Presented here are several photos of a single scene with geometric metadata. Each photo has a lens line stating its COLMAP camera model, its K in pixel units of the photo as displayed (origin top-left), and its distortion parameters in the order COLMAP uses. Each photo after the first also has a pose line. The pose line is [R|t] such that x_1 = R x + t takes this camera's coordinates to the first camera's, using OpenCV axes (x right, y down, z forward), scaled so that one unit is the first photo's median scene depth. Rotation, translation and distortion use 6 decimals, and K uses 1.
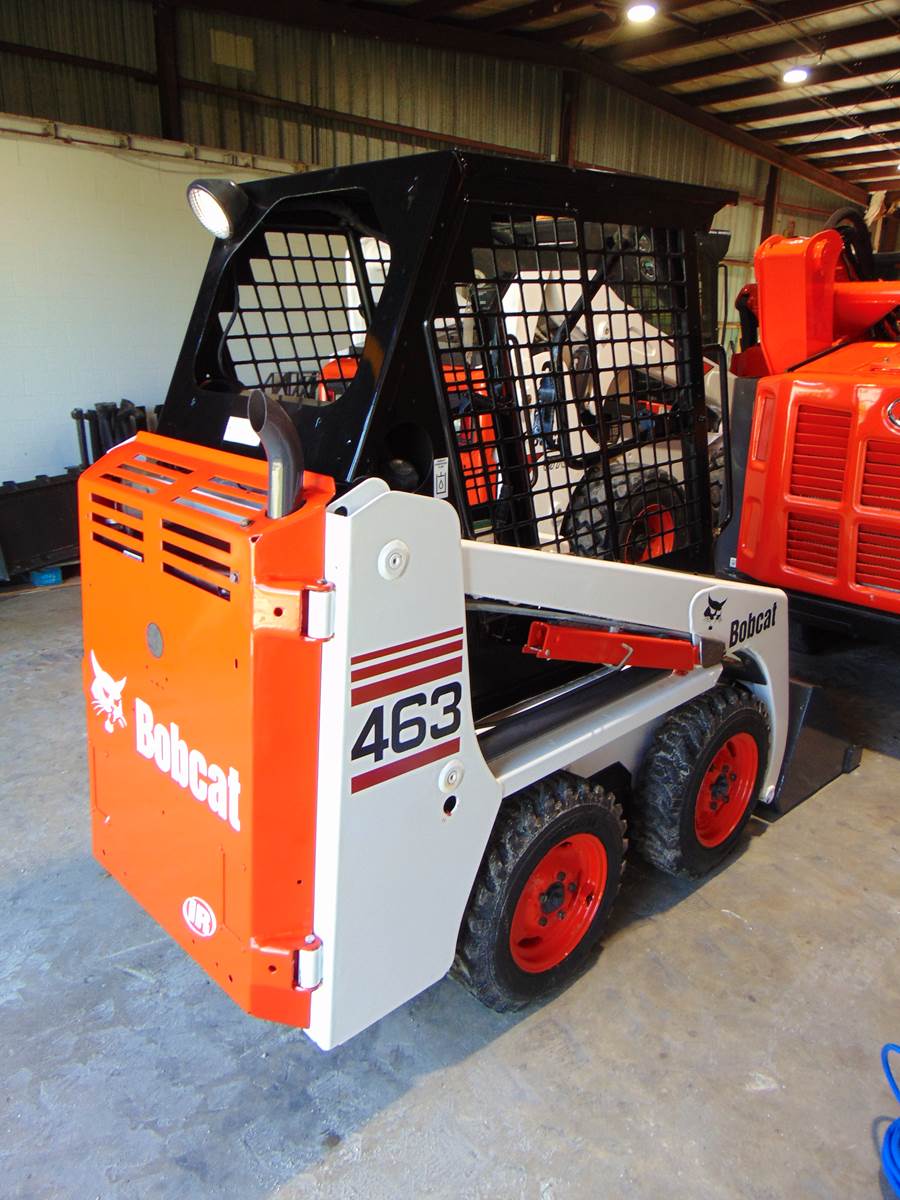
lens RADIAL K [[891.3, 0, 434.9], [0, 891.3, 599.5], [0, 0, 1]] dist [-0.011292, 0.043257]
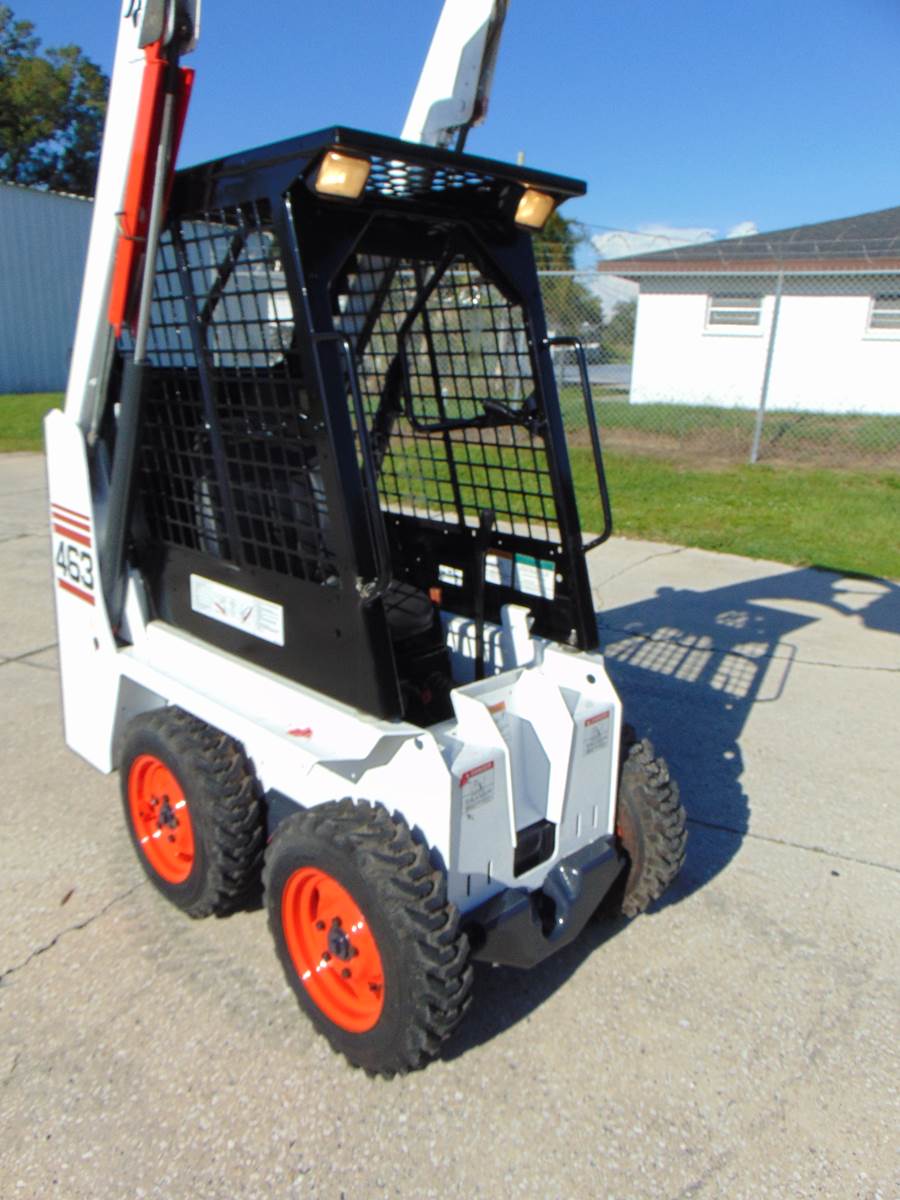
lens RADIAL K [[891.3, 0, 441.4], [0, 891.3, 602.7], [0, 0, 1]] dist [-0.011292, 0.043257]
pose [[0.012090, 0.258312, -0.965986, 1.405864], [-0.326914, 0.913989, 0.240316, -0.360342], [0.944977, 0.312889, 0.095495, 1.377680]]
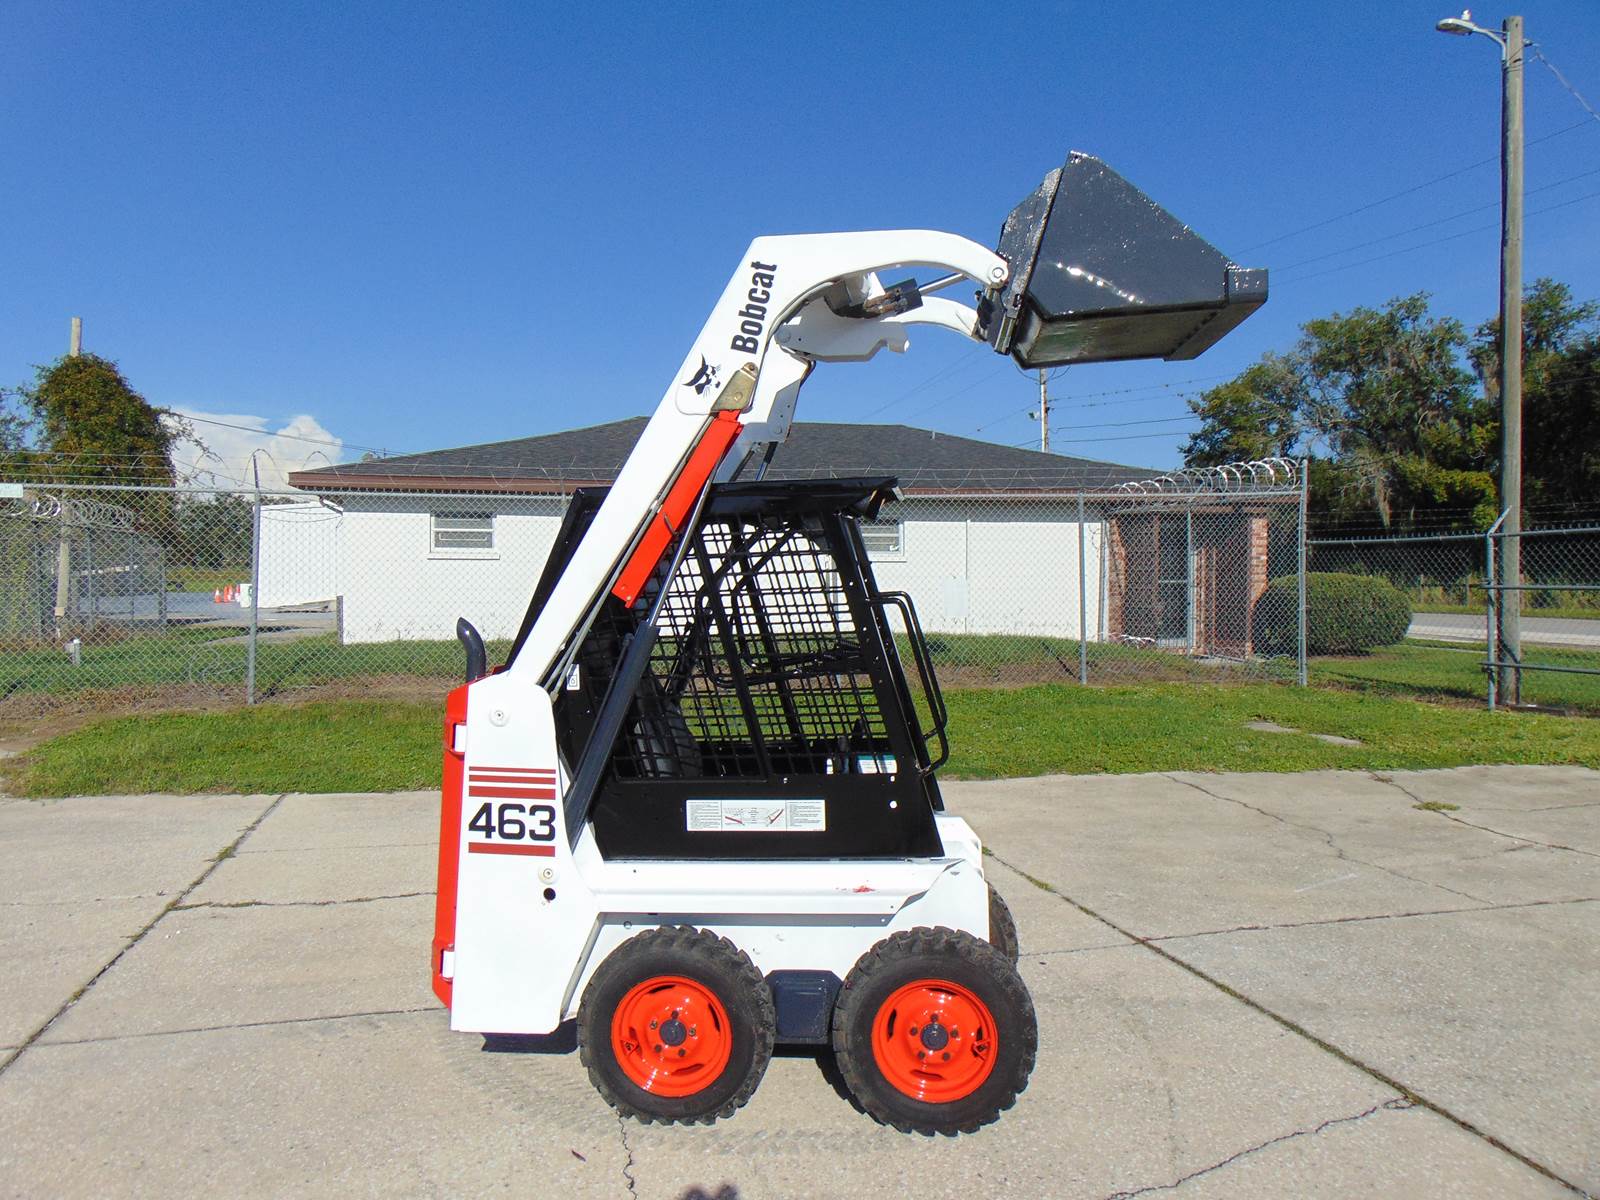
lens RADIAL K [[1188.4, 0, 796.3], [0, 1188.4, 598.4], [0, 0, 1]] dist [-0.011292, 0.043257]
pose [[0.647083, -0.004979, -0.762403, 1.793204], [-0.214069, 0.958567, -0.187949, 0.042888], [0.731750, 0.284825, 0.619206, -0.058074]]
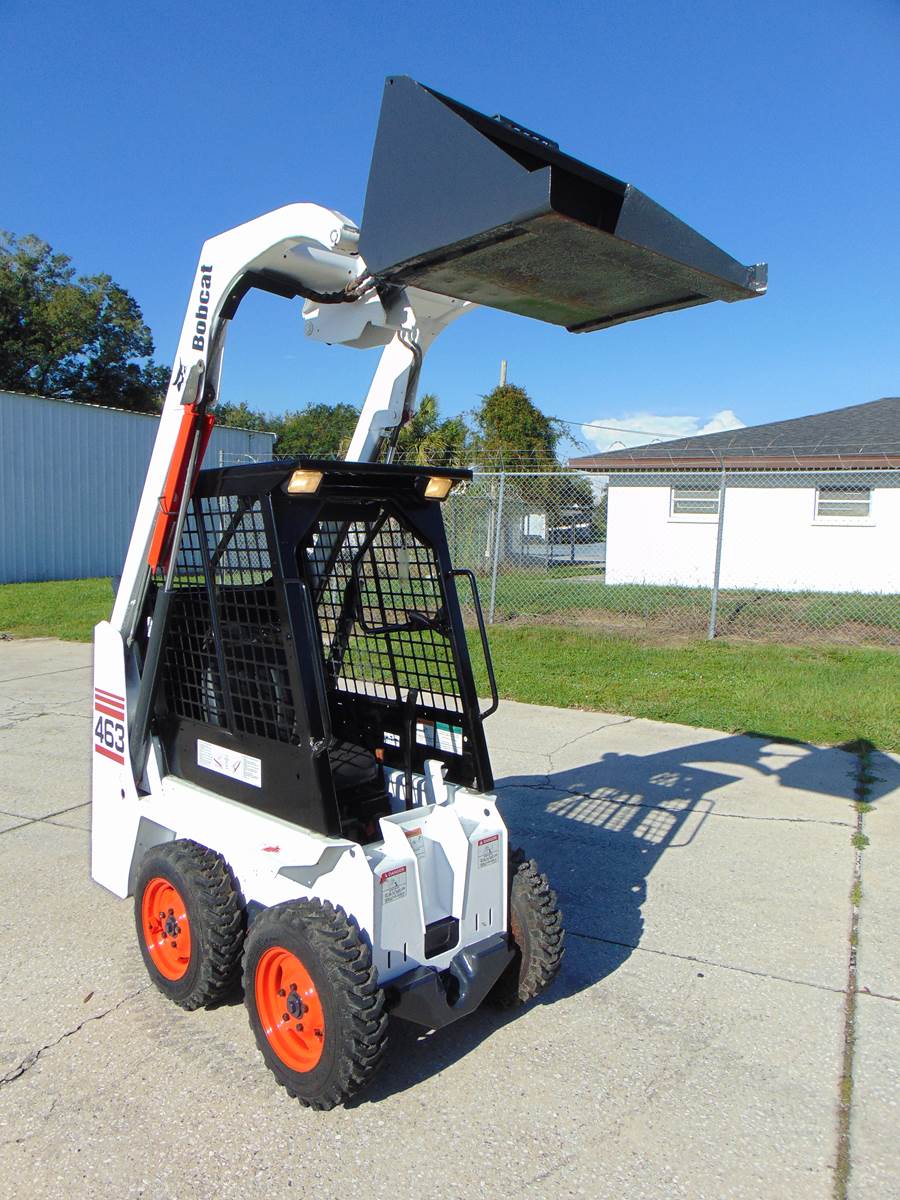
lens RADIAL K [[891.3, 0, 443.4], [0, 891.3, 608.6], [0, 0, 1]] dist [-0.011292, 0.043257]
pose [[0.016188, 0.072488, -0.997238, 1.912077], [-0.315837, 0.946674, 0.063686, -0.485839], [0.948675, 0.313934, 0.038219, 1.462615]]
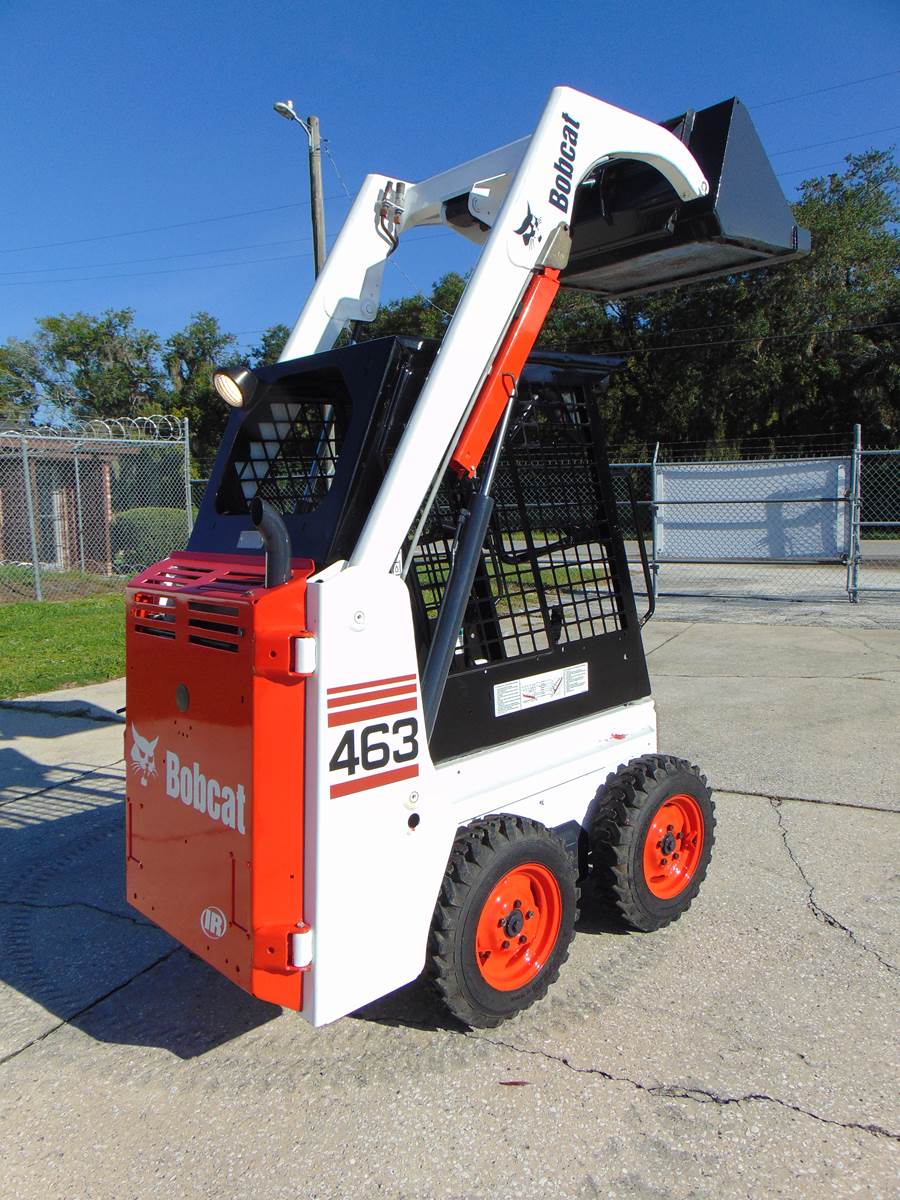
lens RADIAL K [[891.3, 0, 434.8], [0, 891.3, 611.6], [0, 0, 1]] dist [-0.011292, 0.043257]
pose [[0.998843, -0.040258, -0.026312, 0.092353], [0.034648, 0.981774, -0.186867, 0.177305], [0.033356, 0.185739, 0.982033, -0.284212]]
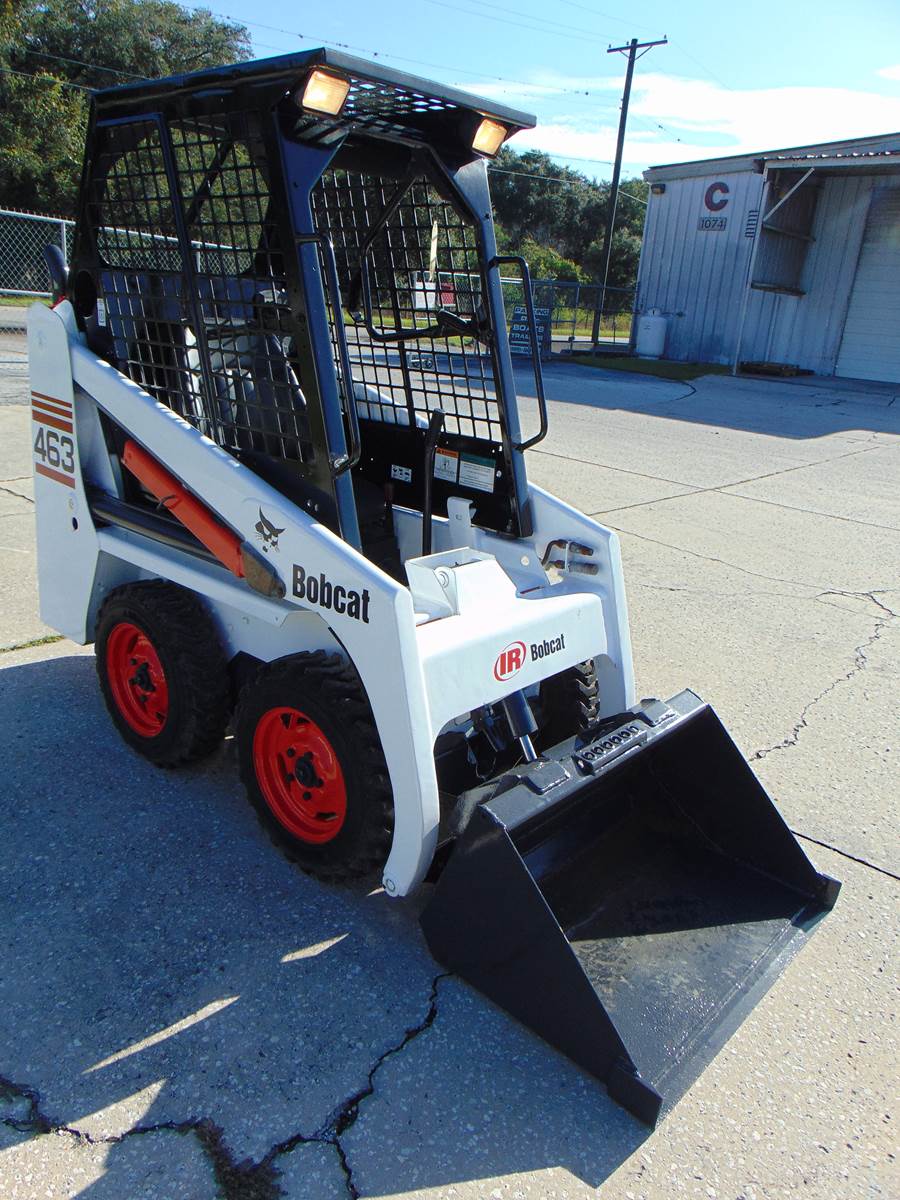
lens RADIAL K [[891.3, 0, 437.8], [0, 891.3, 603.1], [0, 0, 1]] dist [-0.011292, 0.043257]
pose [[0.077780, 0.319444, -0.944408, 1.601738], [-0.370905, 0.888553, 0.270004, -0.306779], [0.925408, 0.329285, 0.187595, 1.351931]]
